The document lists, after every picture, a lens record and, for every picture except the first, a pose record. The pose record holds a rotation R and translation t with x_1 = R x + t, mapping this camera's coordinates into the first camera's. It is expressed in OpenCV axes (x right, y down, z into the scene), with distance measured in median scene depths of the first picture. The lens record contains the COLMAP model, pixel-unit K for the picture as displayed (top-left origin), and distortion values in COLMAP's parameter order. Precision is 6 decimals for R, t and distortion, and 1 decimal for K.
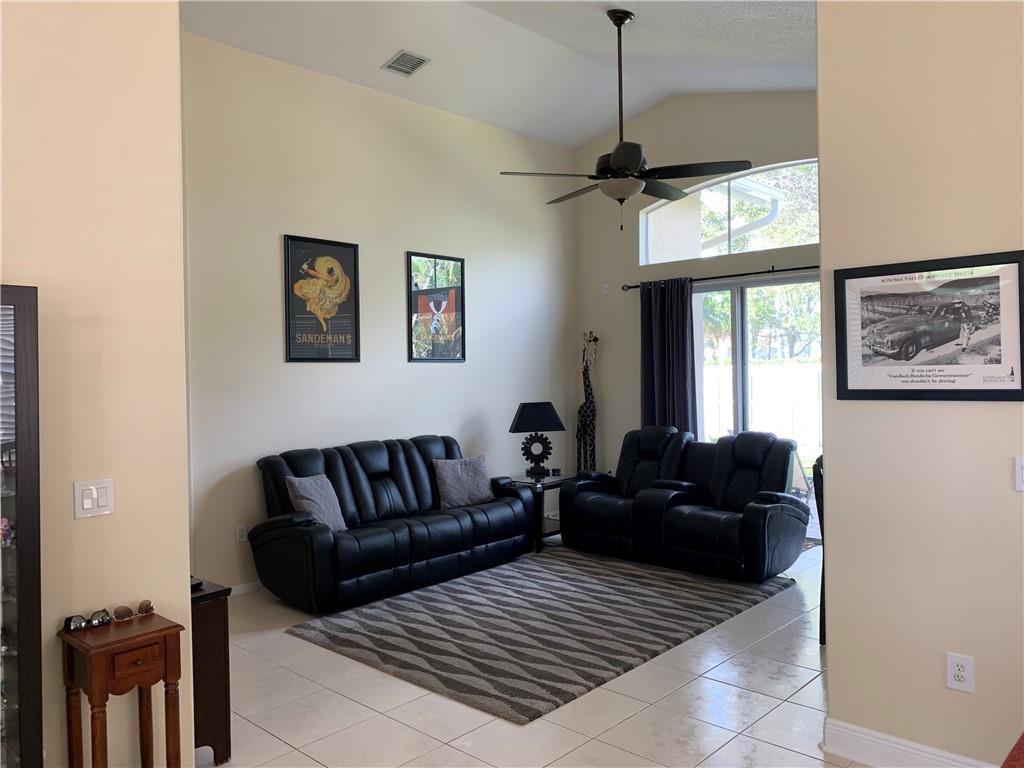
lens RADIAL K [[794.5, 0, 510.0], [0, 794.5, 373.2], [0, 0, 1]] dist [0.082508, -0.097719]
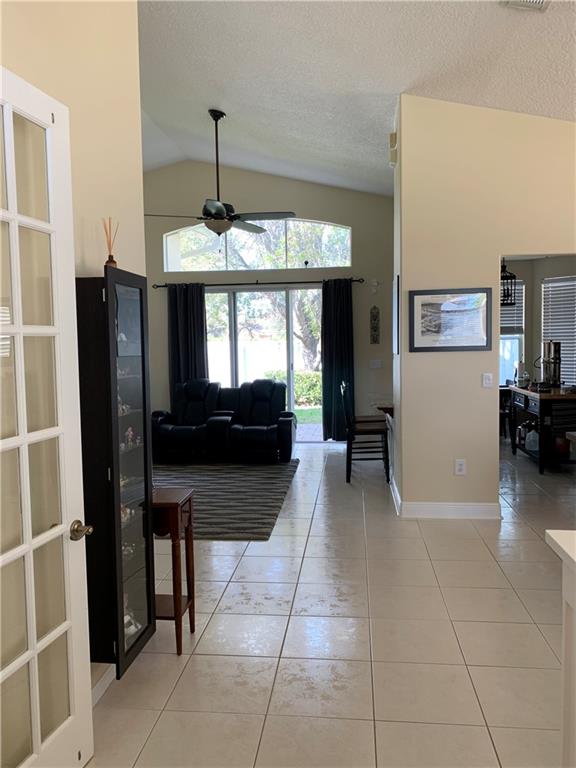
lens RADIAL K [[595.9, 0, 295.3], [0, 595.9, 379.0], [0, 0, 1]] dist [0.082508, -0.097719]
pose [[0.785589, -0.030918, 0.617975, -0.400060], [0.003380, 0.998950, 0.045682, 0.015078], [-0.618739, -0.033798, 0.784869, -0.027743]]
